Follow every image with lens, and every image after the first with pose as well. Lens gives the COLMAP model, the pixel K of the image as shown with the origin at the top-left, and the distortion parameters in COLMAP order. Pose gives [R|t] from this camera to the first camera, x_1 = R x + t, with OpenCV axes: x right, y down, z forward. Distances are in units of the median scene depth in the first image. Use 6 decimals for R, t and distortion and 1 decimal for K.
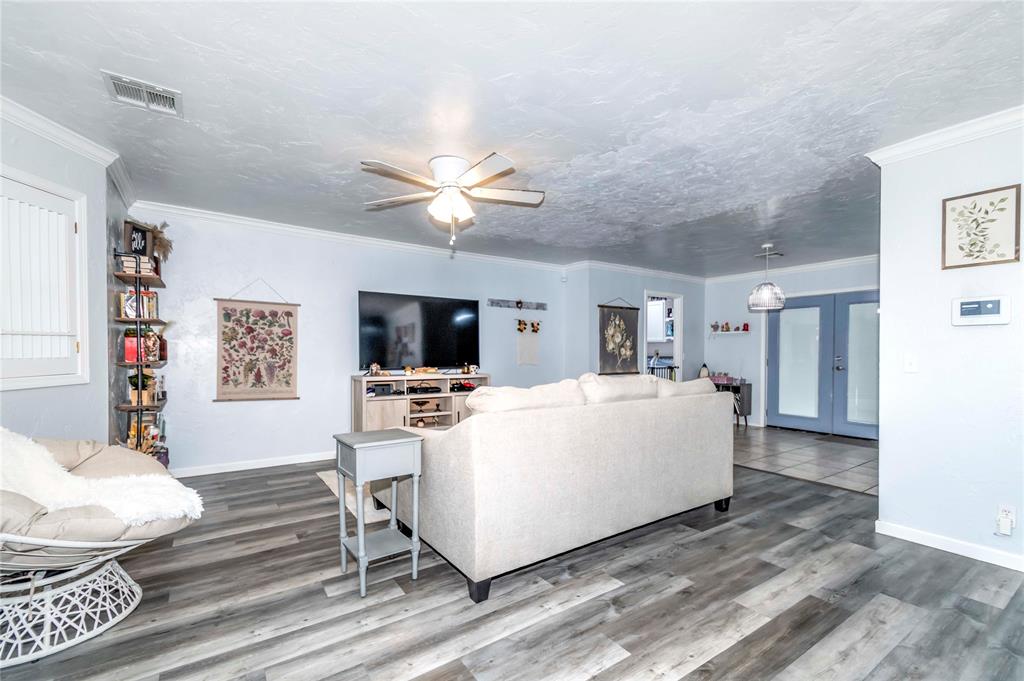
lens RADIAL K [[452.2, 0, 518.8], [0, 452.2, 356.5], [0, 0, 1]] dist [0.002427, -0.000985]
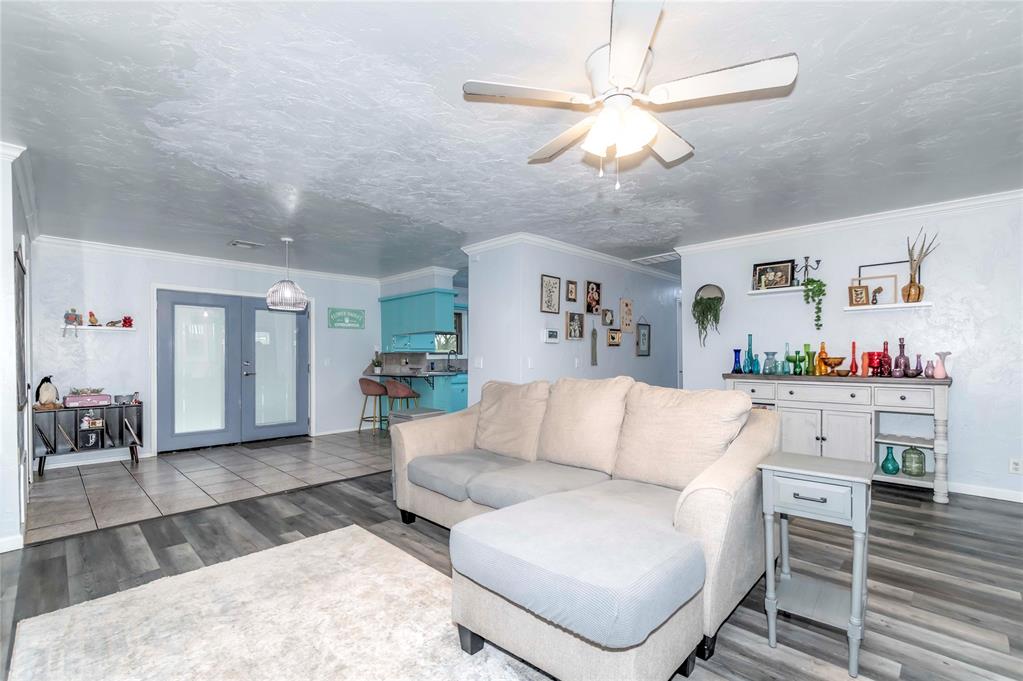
lens RADIAL K [[451.8, 0, 518.3], [0, 451.8, 356.5], [0, 0, 1]] dist [0.002427, -0.000985]
pose [[-0.194597, -0.002613, 0.980880, -0.346687], [0.011274, 0.999924, 0.004901, -0.008116], [-0.980819, 0.012012, -0.194553, 0.586374]]
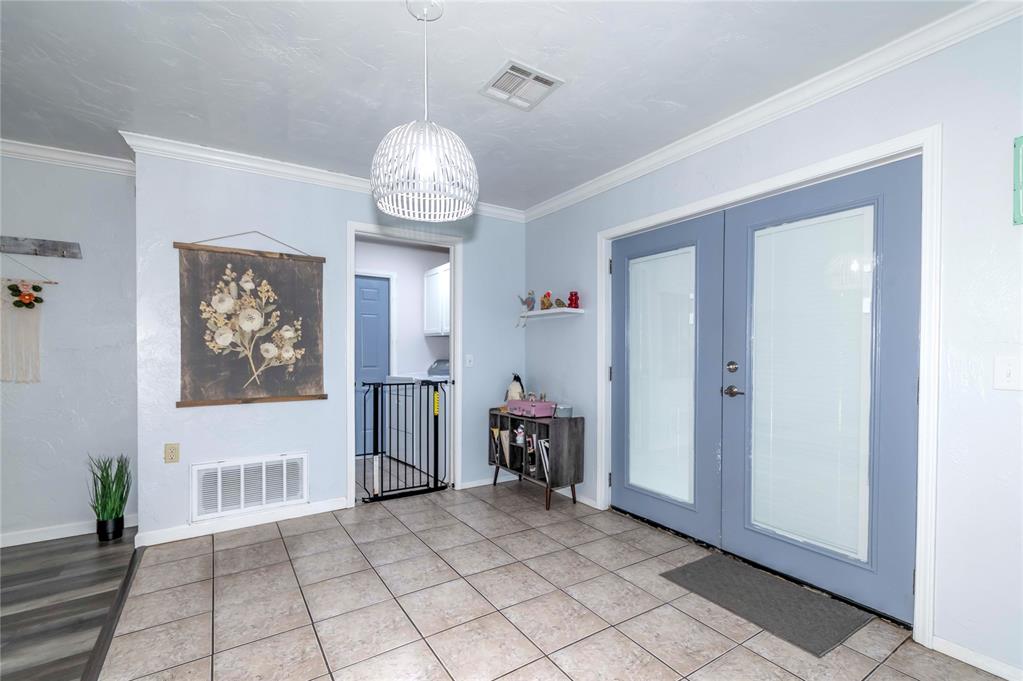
lens RADIAL K [[451.8, 0, 518.3], [0, 451.8, 356.5], [0, 0, 1]] dist [0.002427, -0.000985]
pose [[0.999723, -0.002568, -0.023408, 0.496694], [0.002686, 0.999984, 0.005009, -0.007263], [0.023394, -0.005071, 0.999713, 0.561804]]
